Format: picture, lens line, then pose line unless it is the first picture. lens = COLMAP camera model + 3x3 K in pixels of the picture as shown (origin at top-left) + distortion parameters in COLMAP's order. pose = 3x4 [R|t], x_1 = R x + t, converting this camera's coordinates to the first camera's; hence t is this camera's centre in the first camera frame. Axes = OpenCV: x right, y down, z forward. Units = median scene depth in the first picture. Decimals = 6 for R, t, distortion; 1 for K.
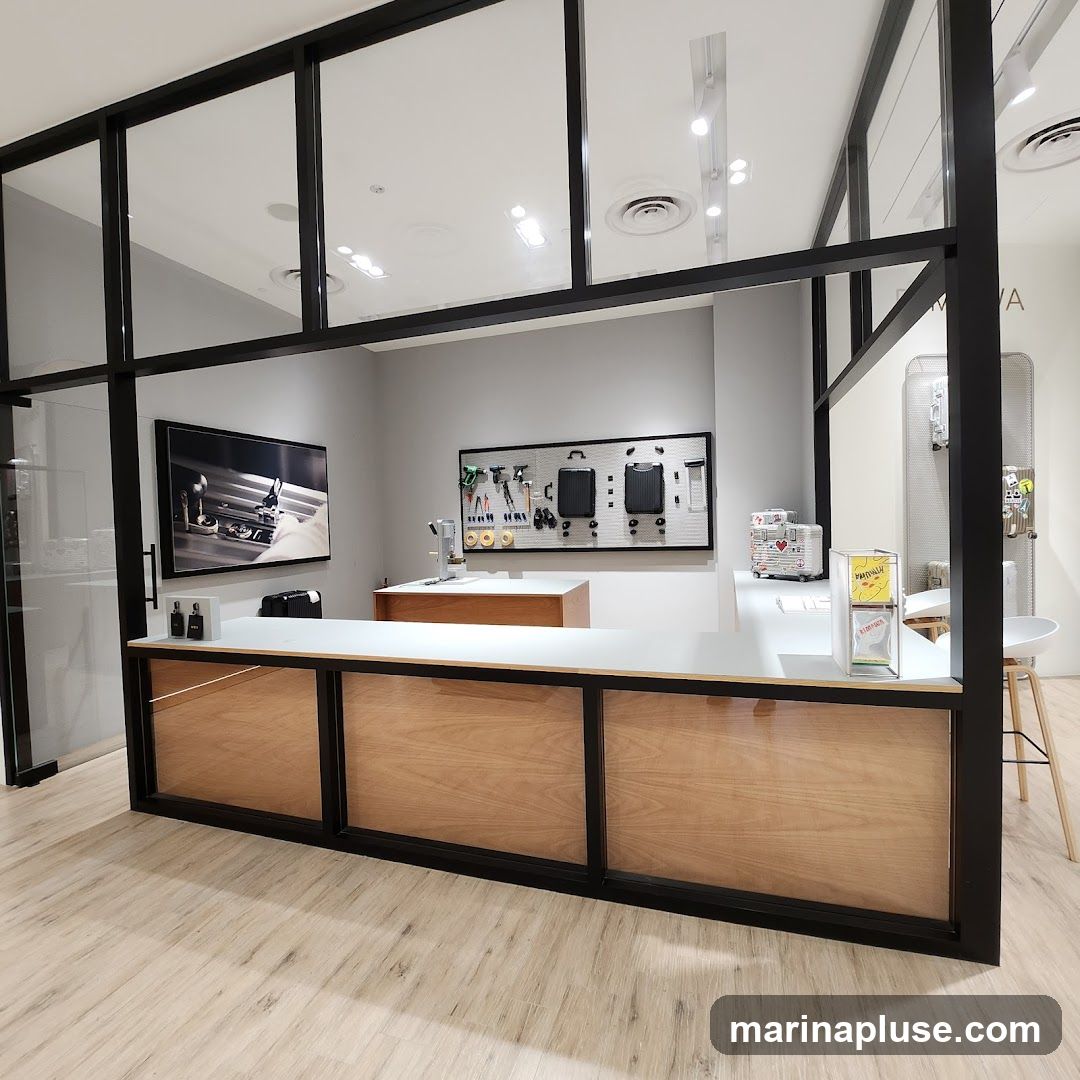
lens RADIAL K [[570.9, 0, 541.0], [0, 570.9, 533.3], [0, 0, 1]] dist [-0.018987, -0.000675]
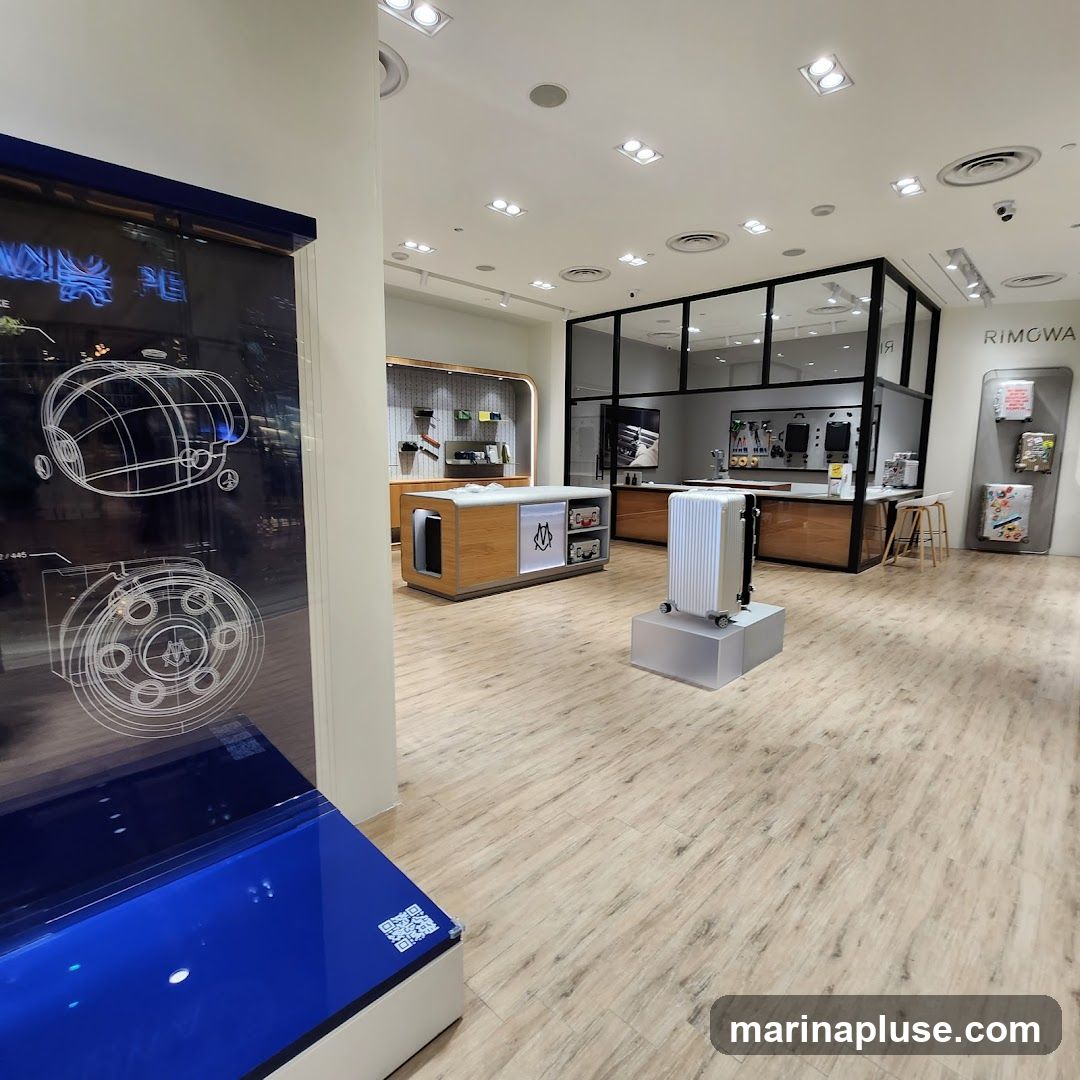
lens RADIAL K [[570.9, 0, 545.0], [0, 570.9, 531.6], [0, 0, 1]] dist [-0.018987, -0.000675]
pose [[0.894082, 0.100421, -0.436502, 0.164412], [-0.047458, 0.990296, 0.130617, 0.024870], [0.445383, -0.096067, 0.890172, -0.956864]]
